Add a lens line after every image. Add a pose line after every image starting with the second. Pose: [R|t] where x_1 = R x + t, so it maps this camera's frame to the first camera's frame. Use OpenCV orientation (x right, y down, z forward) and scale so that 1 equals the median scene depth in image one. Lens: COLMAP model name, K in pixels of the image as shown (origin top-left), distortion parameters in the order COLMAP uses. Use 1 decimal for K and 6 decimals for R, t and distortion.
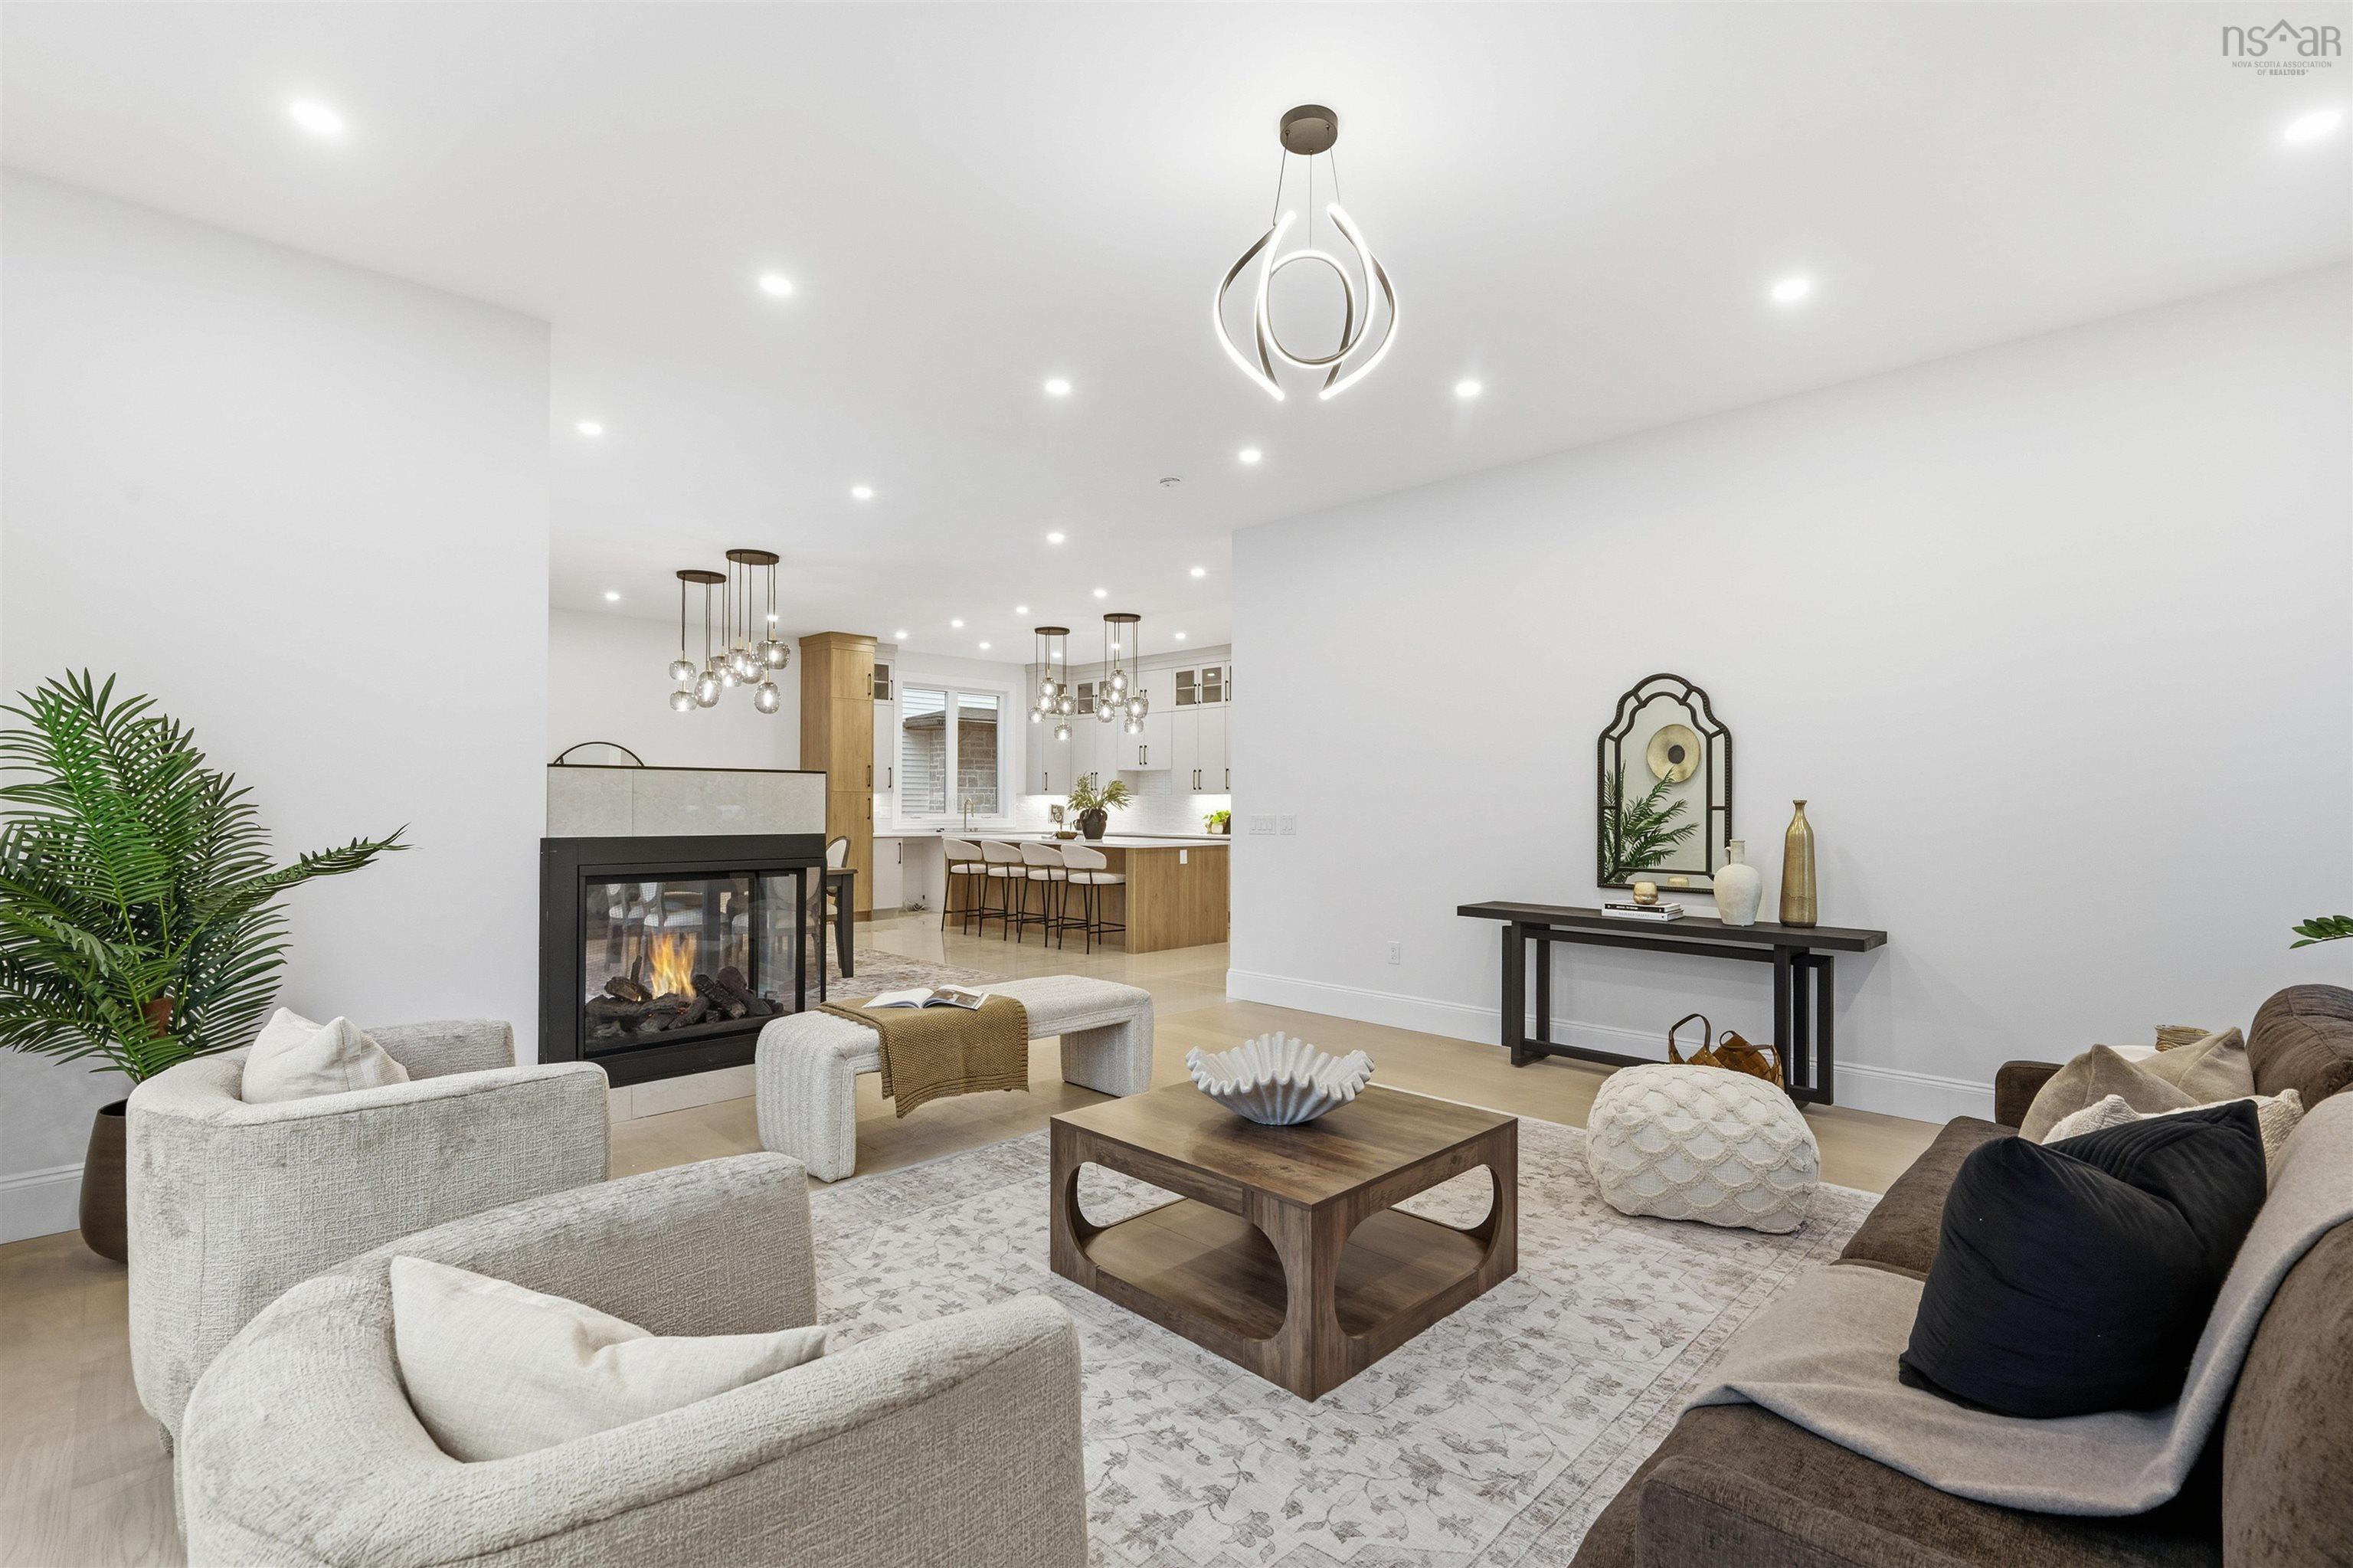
lens RADIAL K [[1043.0, 0, 1168.5], [0, 1043.0, 795.7], [0, 0, 1]] dist [0.000093, 0.000027]
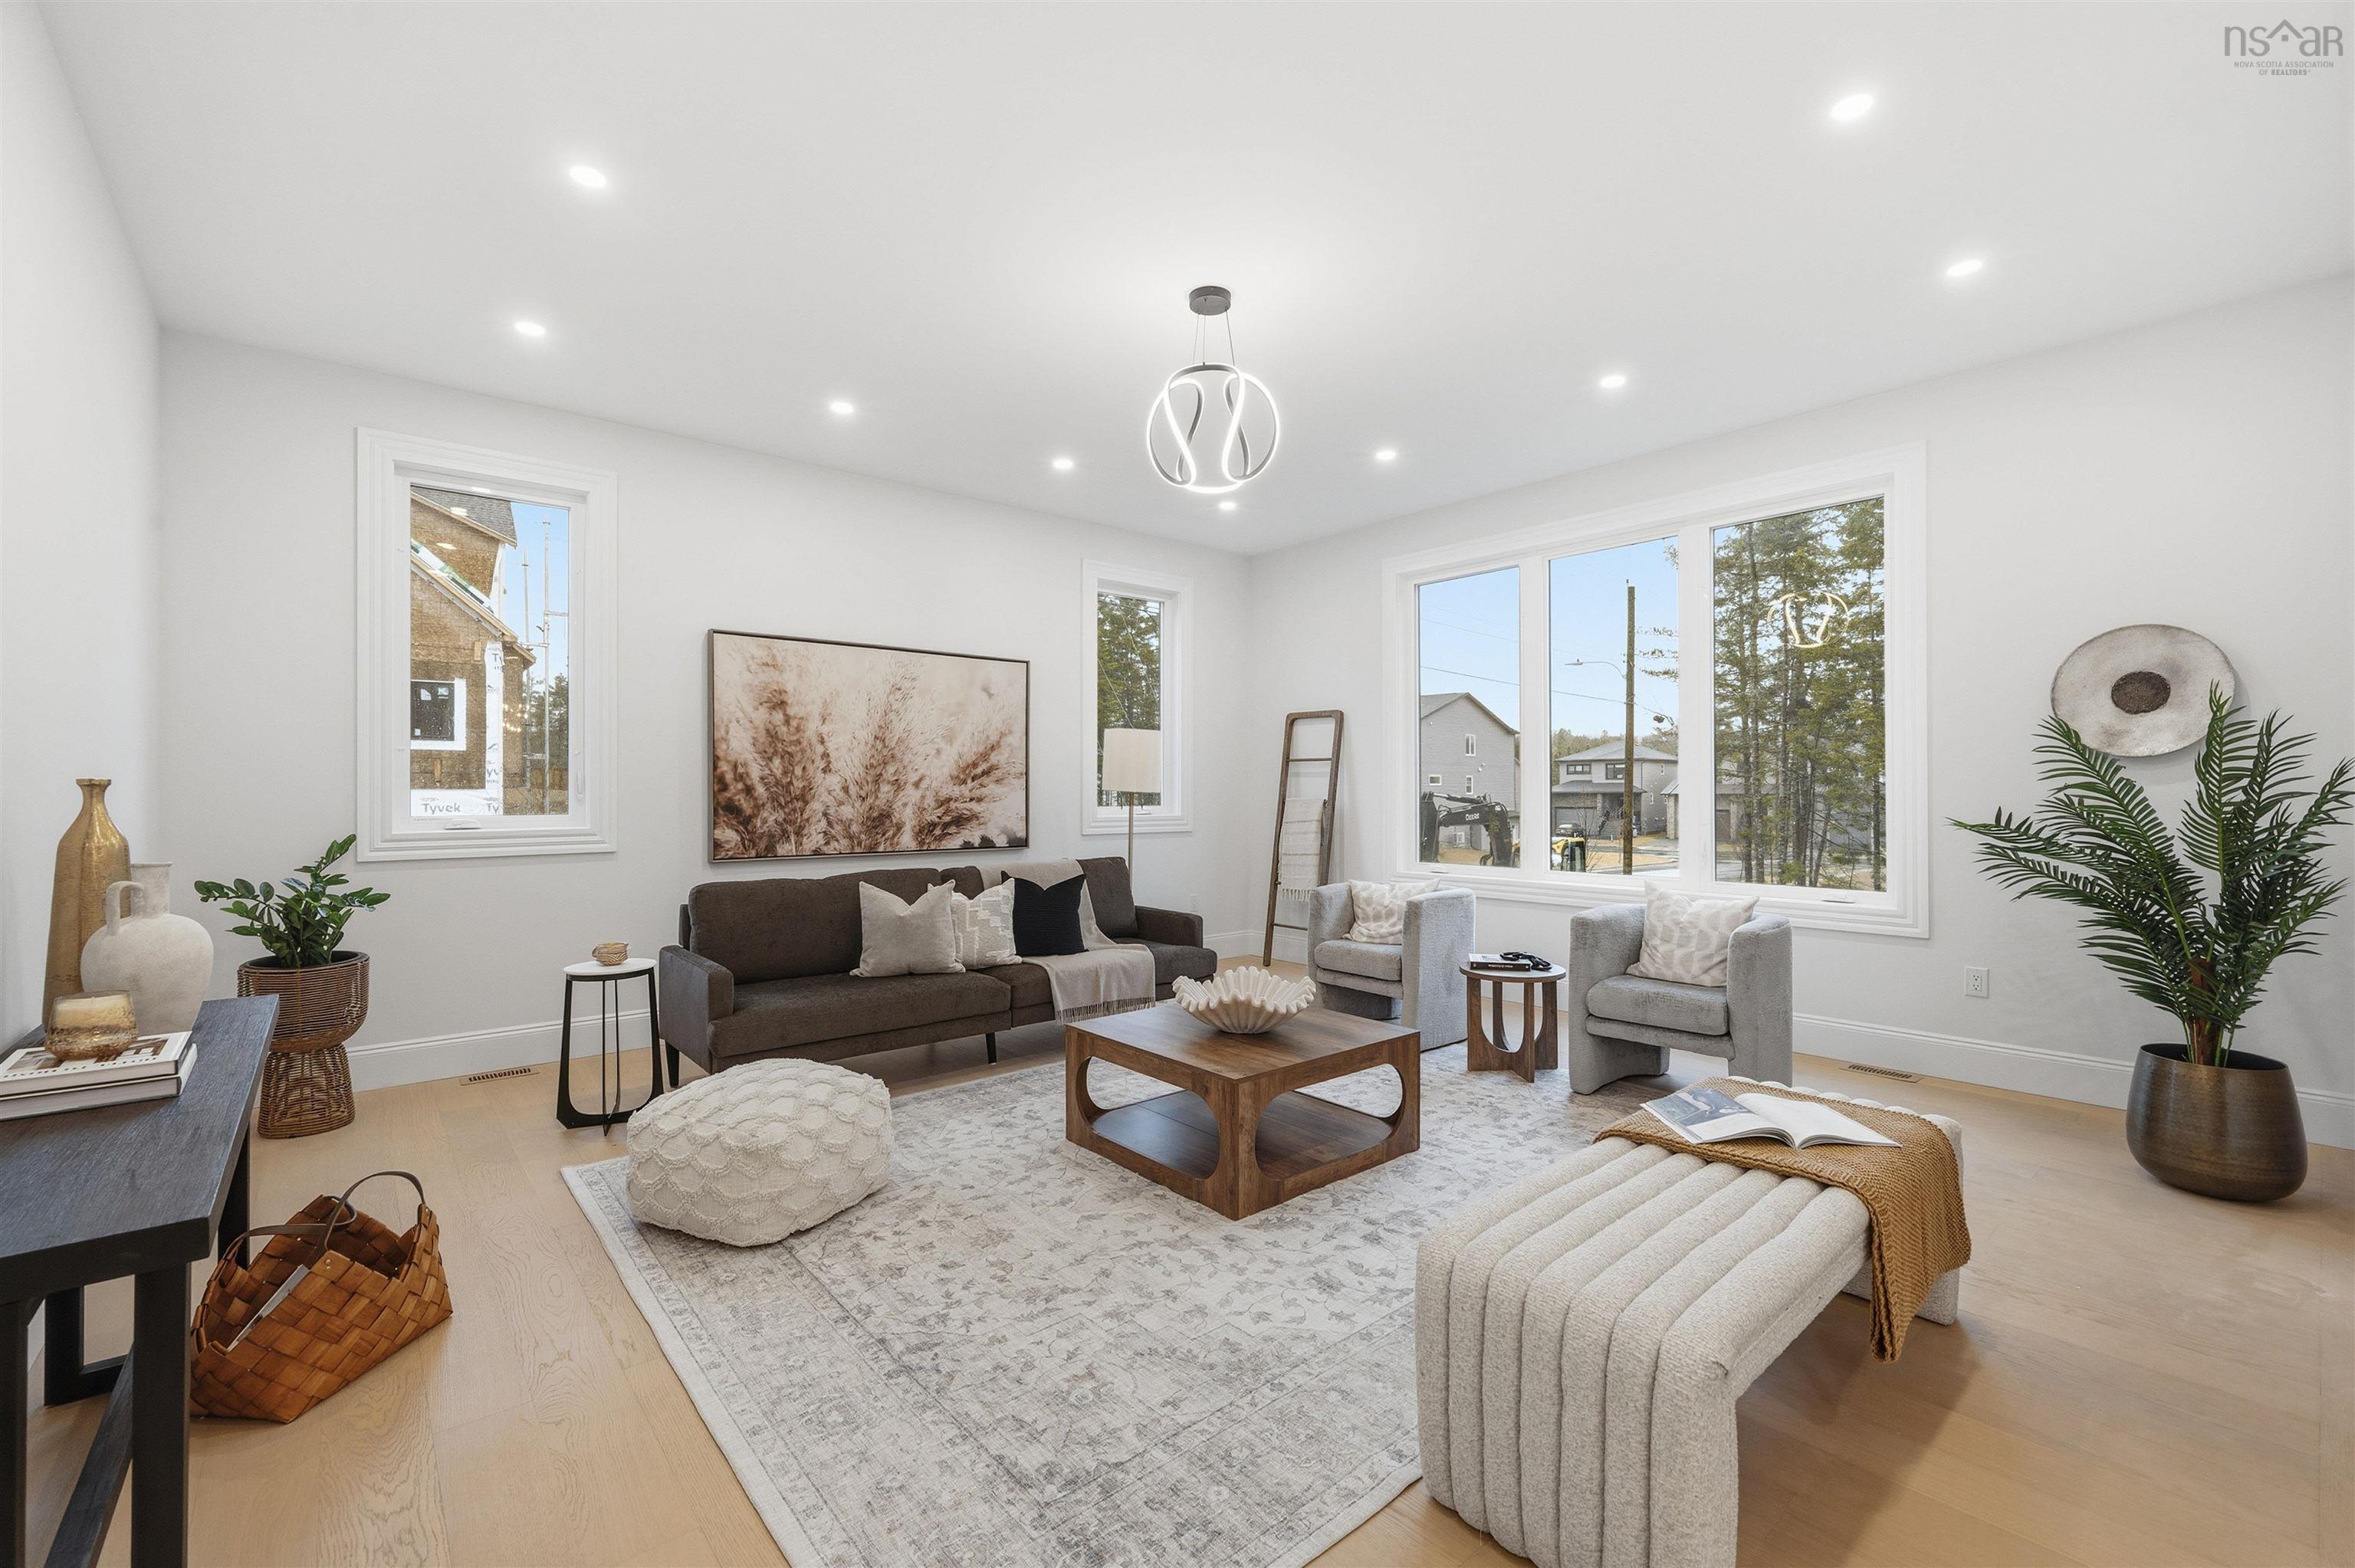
lens RADIAL K [[988.9, 0, 1200.6], [0, 988.9, 788.0], [0, 0, 1]] dist [-0.000604, -0.000070]
pose [[-0.998822, -0.002052, 0.048479, 0.053741], [-0.002640, 0.999924, -0.012077, 0.013383], [-0.048450, -0.012191, -0.998751, 1.465779]]
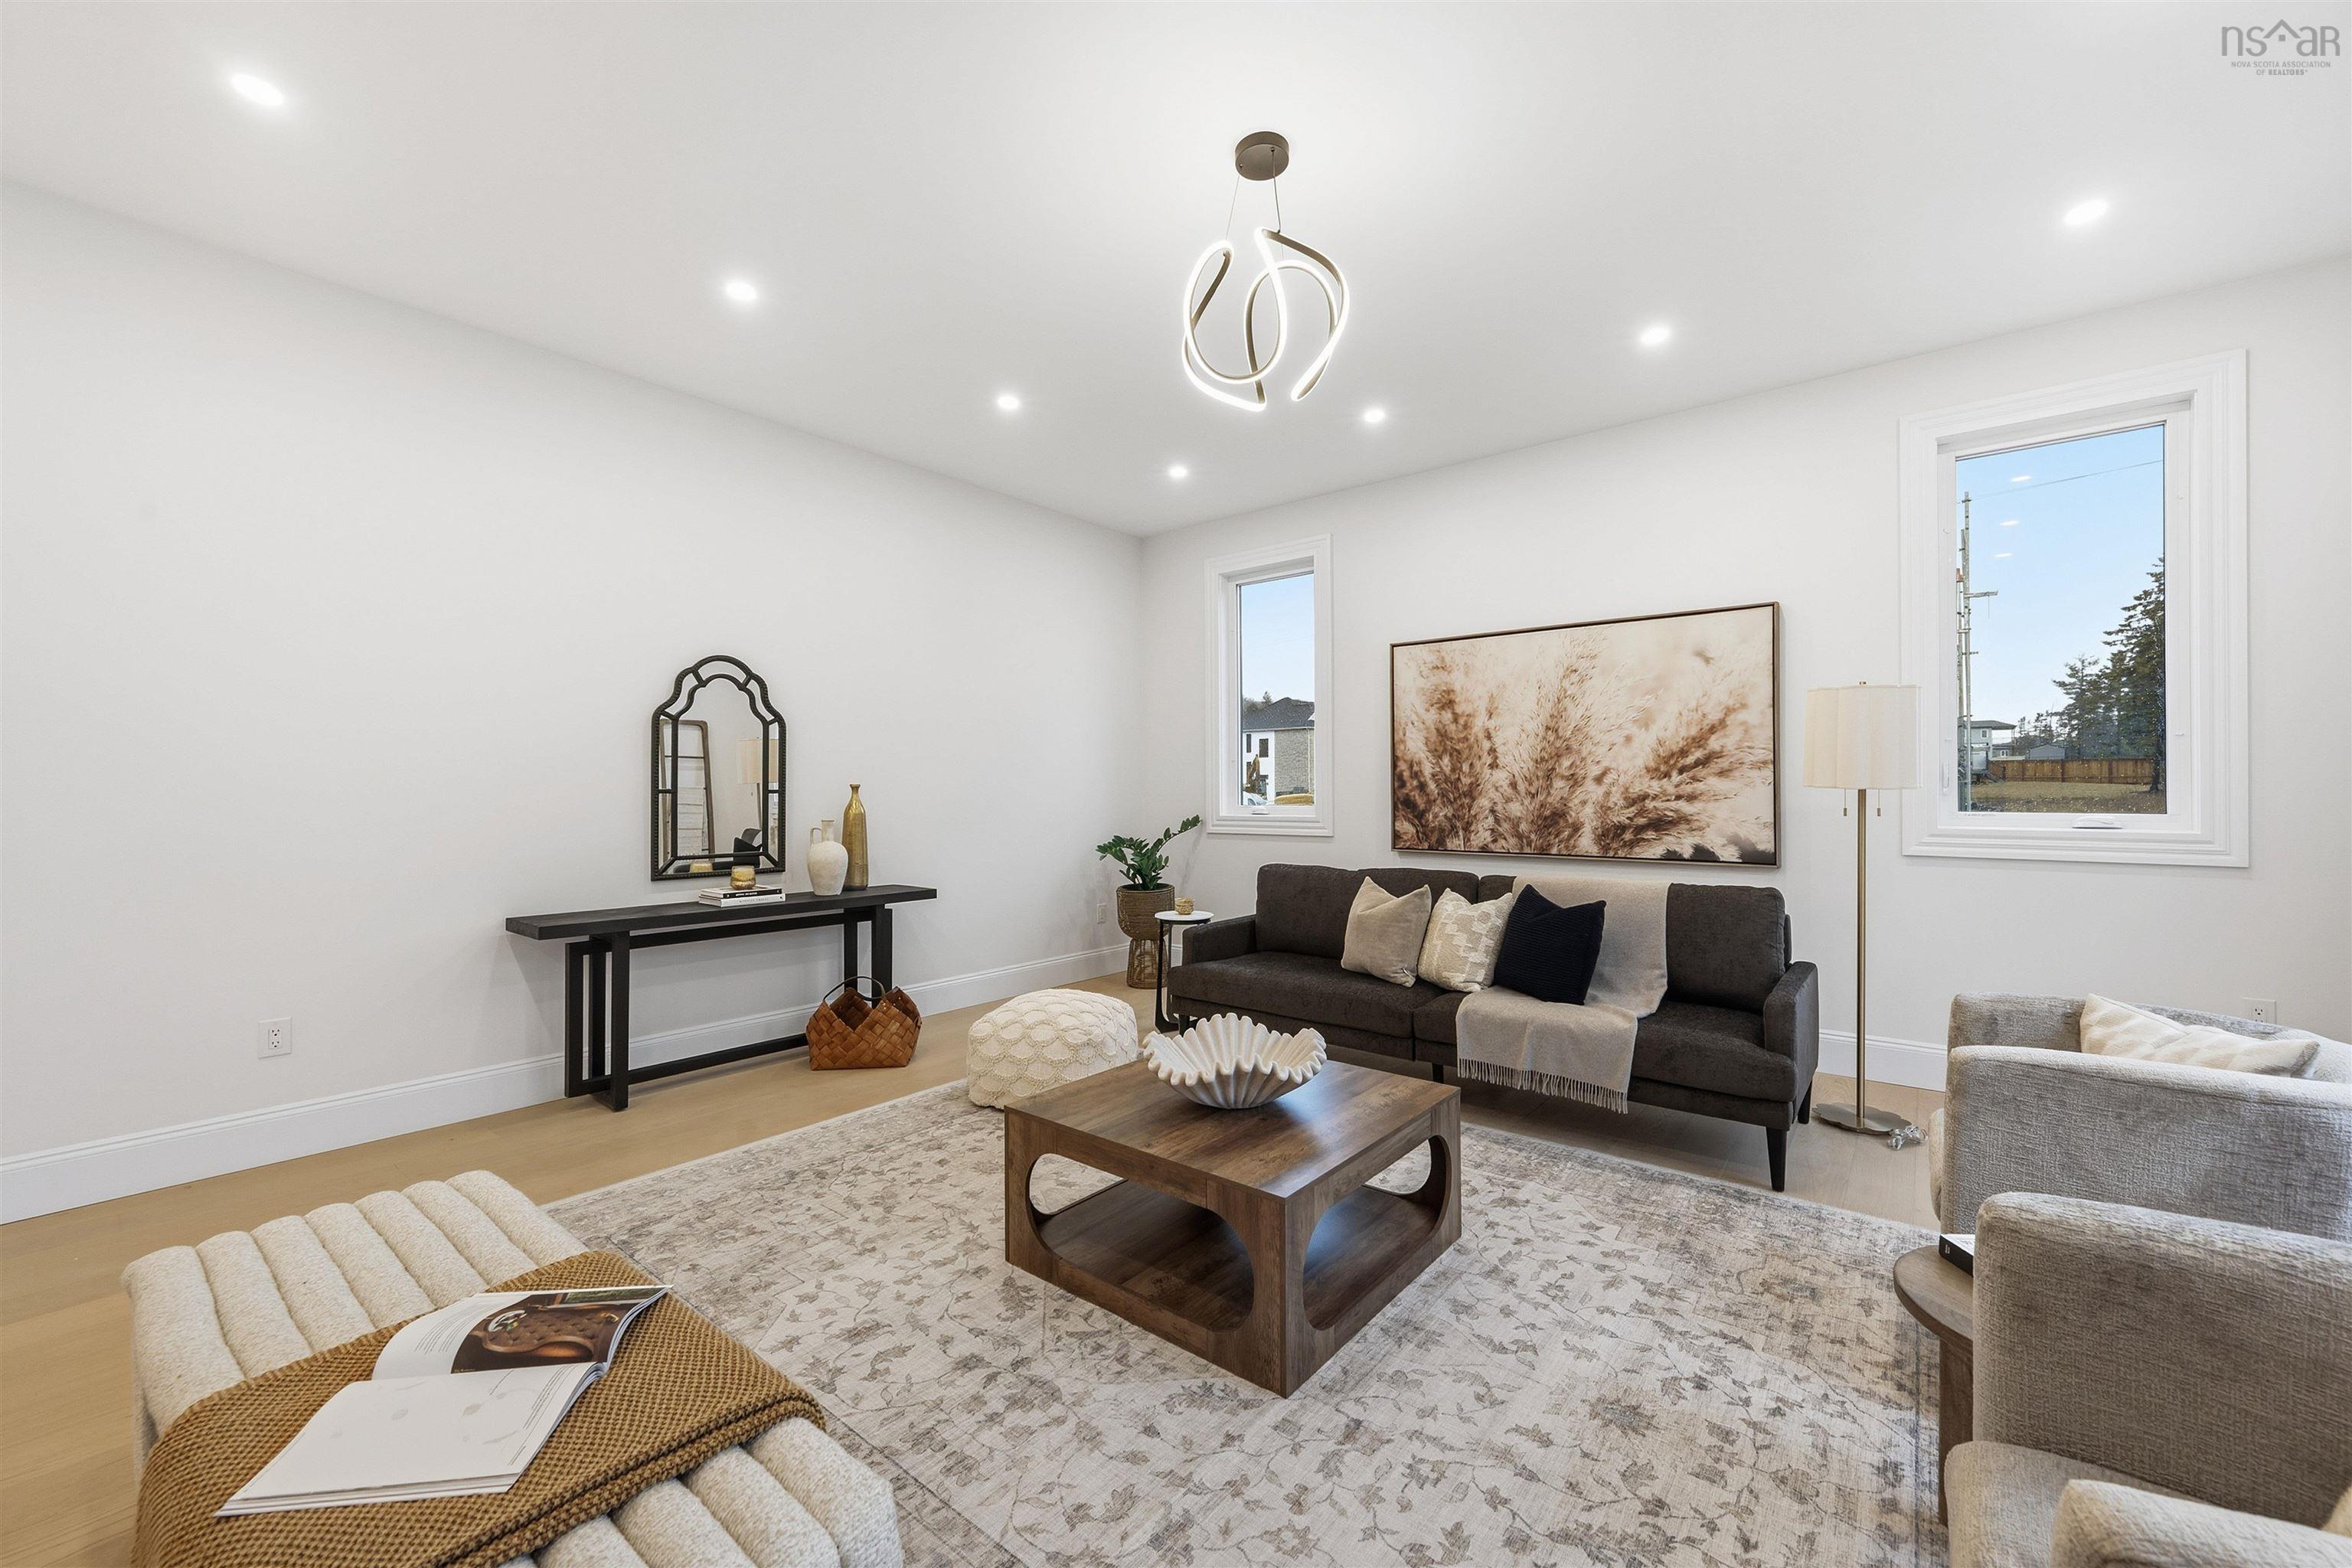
lens RADIAL K [[938.9, 0, 1177.6], [0, 938.9, 784.2], [0, 0, 1]] dist [-0.001347, 0.000302]
pose [[-0.109798, 0.003688, 0.993947, -0.515676], [-0.005787, 0.999974, -0.004349, 0.006800], [-0.993937, -0.006229, -0.109774, 0.759482]]
